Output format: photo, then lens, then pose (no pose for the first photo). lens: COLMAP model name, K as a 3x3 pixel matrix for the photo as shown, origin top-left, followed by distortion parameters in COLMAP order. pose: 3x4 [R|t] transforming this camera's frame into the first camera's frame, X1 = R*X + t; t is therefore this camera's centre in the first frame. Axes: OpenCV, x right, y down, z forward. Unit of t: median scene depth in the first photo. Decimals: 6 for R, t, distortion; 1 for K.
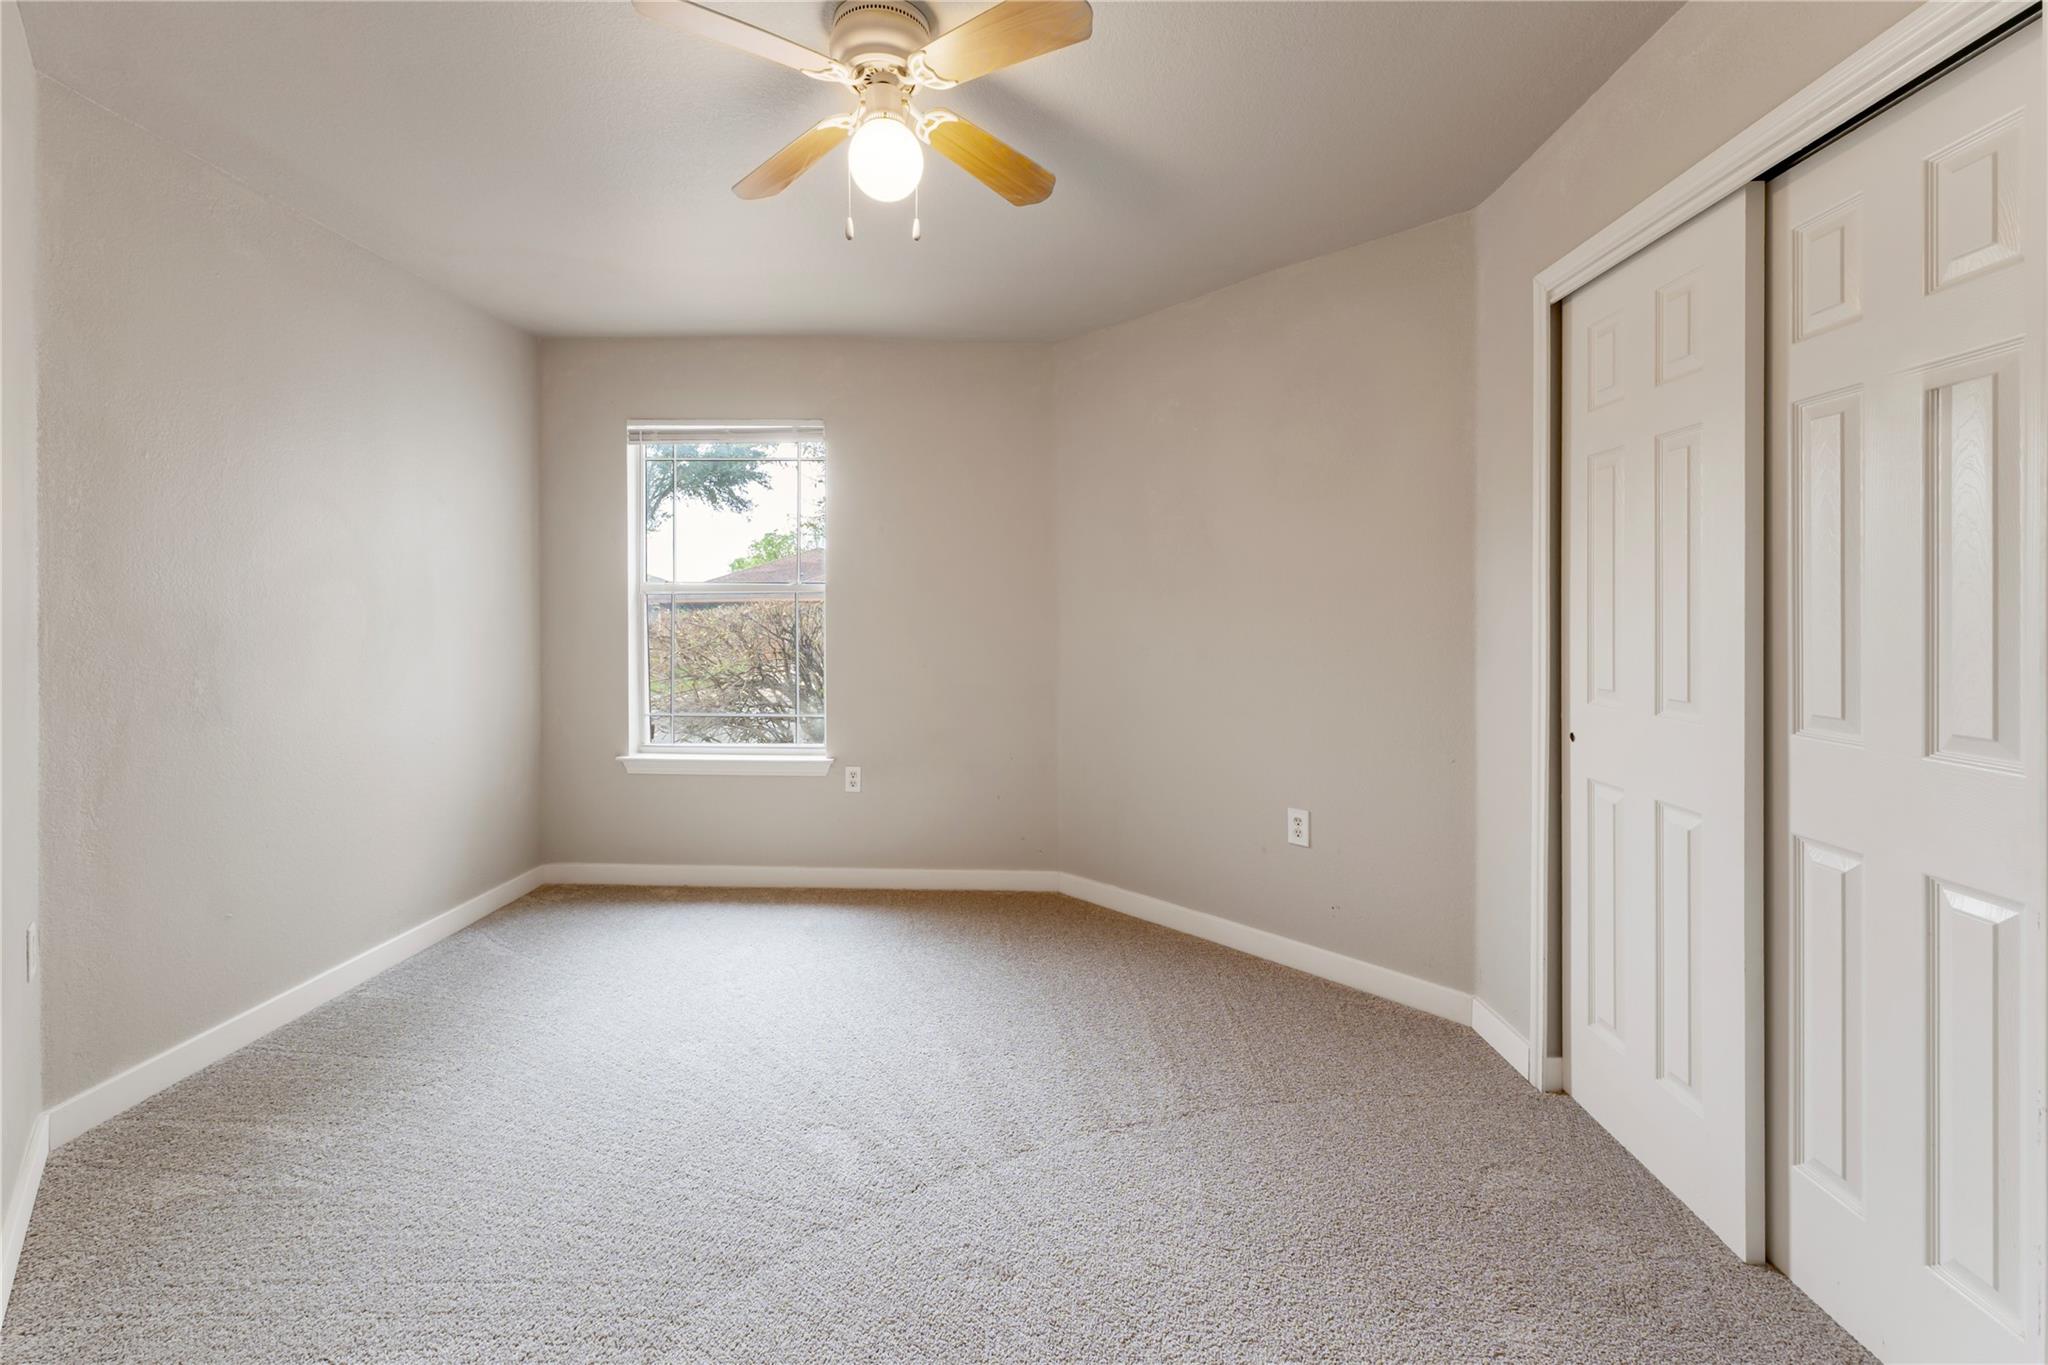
lens RADIAL K [[887.1, 0, 999.3], [0, 887.1, 591.8], [0, 0, 1]] dist [0.008985, -0.002580]
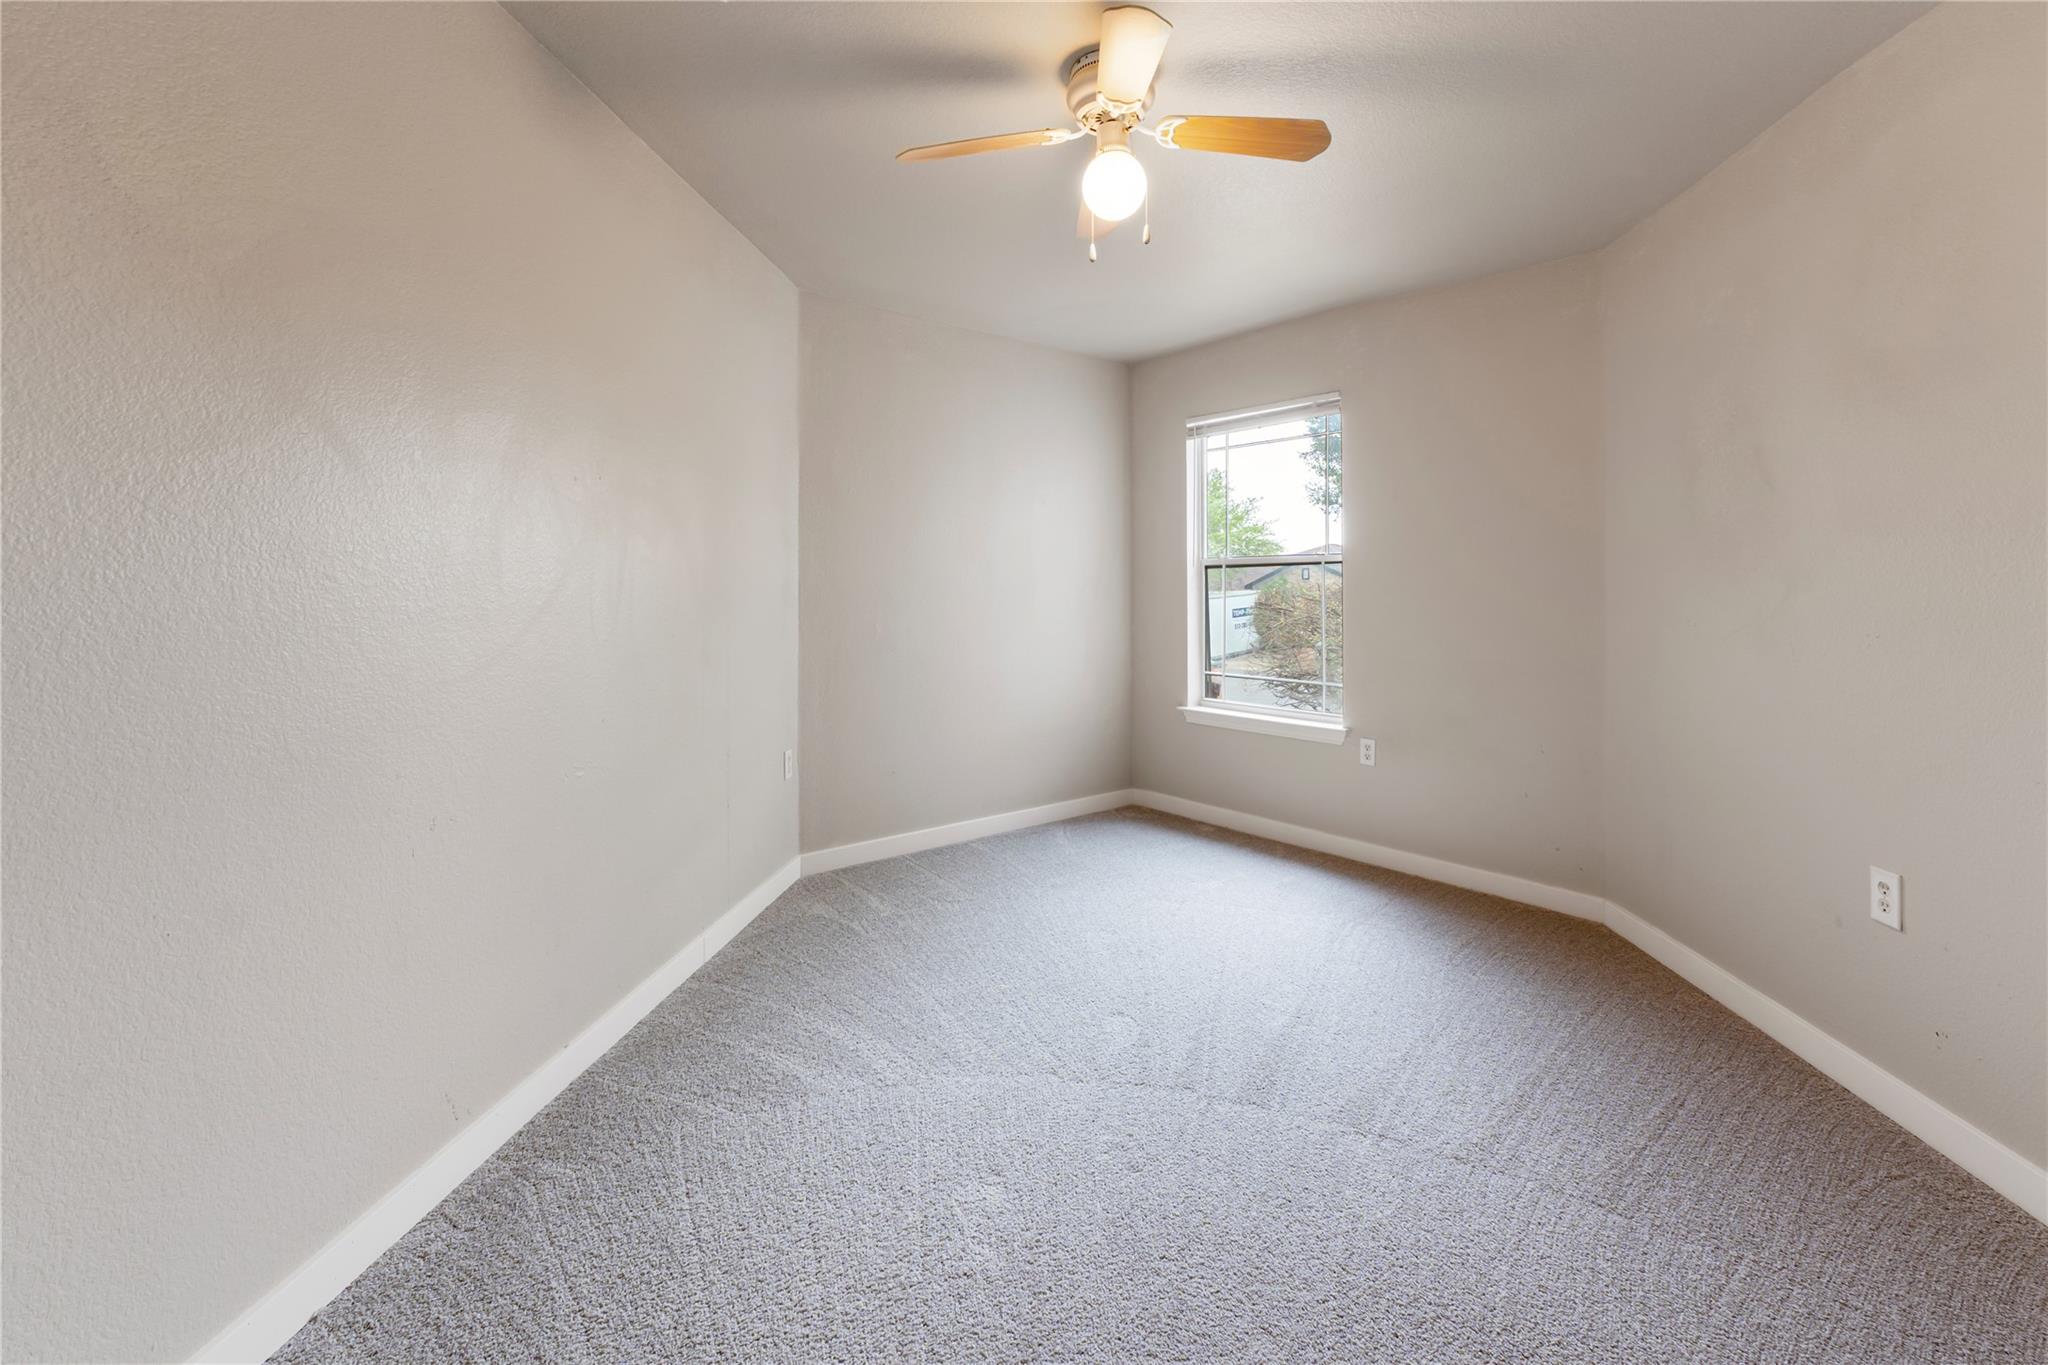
lens RADIAL K [[887.1, 0, 1032.9], [0, 887.1, 562.9], [0, 0, 1]] dist [0.008985, -0.002580]
pose [[0.672934, -0.026074, -0.739243, 0.359530], [0.019180, 0.999658, -0.017799, 0.014632], [0.739454, -0.002201, 0.673204, 0.076291]]
